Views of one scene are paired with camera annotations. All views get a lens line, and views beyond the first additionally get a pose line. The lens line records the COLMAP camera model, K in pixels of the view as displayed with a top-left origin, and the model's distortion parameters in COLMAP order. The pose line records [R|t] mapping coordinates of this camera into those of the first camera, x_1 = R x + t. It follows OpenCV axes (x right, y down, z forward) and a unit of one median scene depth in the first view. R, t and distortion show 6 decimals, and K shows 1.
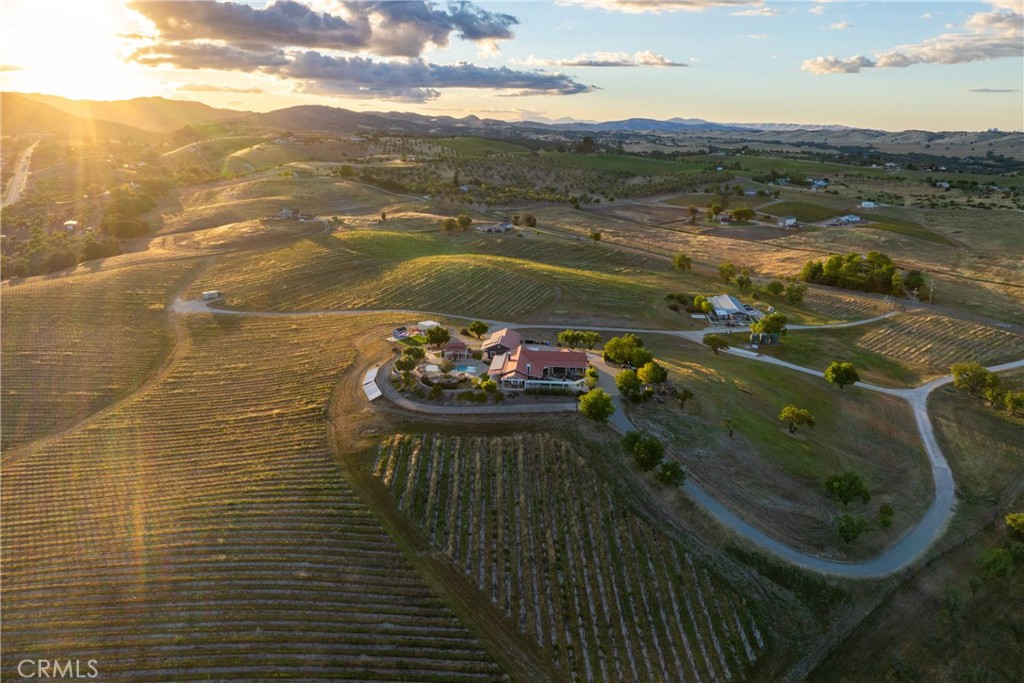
lens RADIAL K [[729.5, 0, 512.0], [0, 729.5, 341.5], [0, 0, 1]] dist [0.019110, -0.002133]
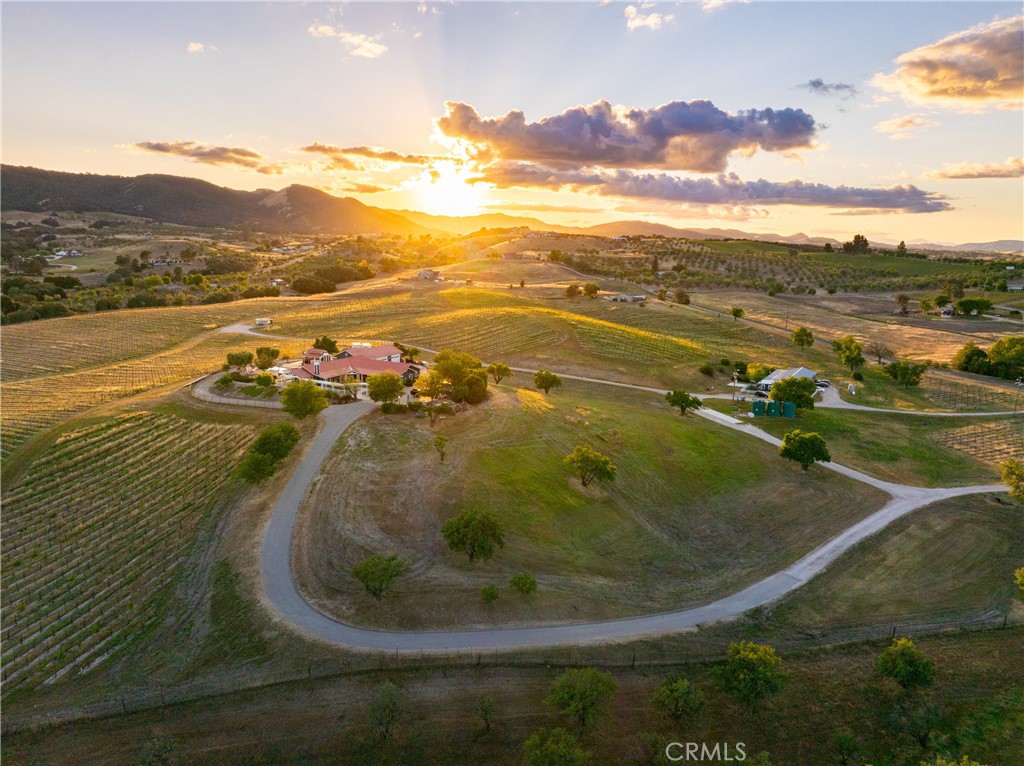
lens RADIAL K [[713.2, 0, 512.0], [0, 713.2, 383.0], [0, 0, 1]] dist [-0.028591, 0.002333]
pose [[0.888743, 0.090240, -0.449436, 0.268533], [-0.139036, 0.987313, -0.076699, 0.039142], [0.436812, 0.130654, 0.890014, 0.154177]]
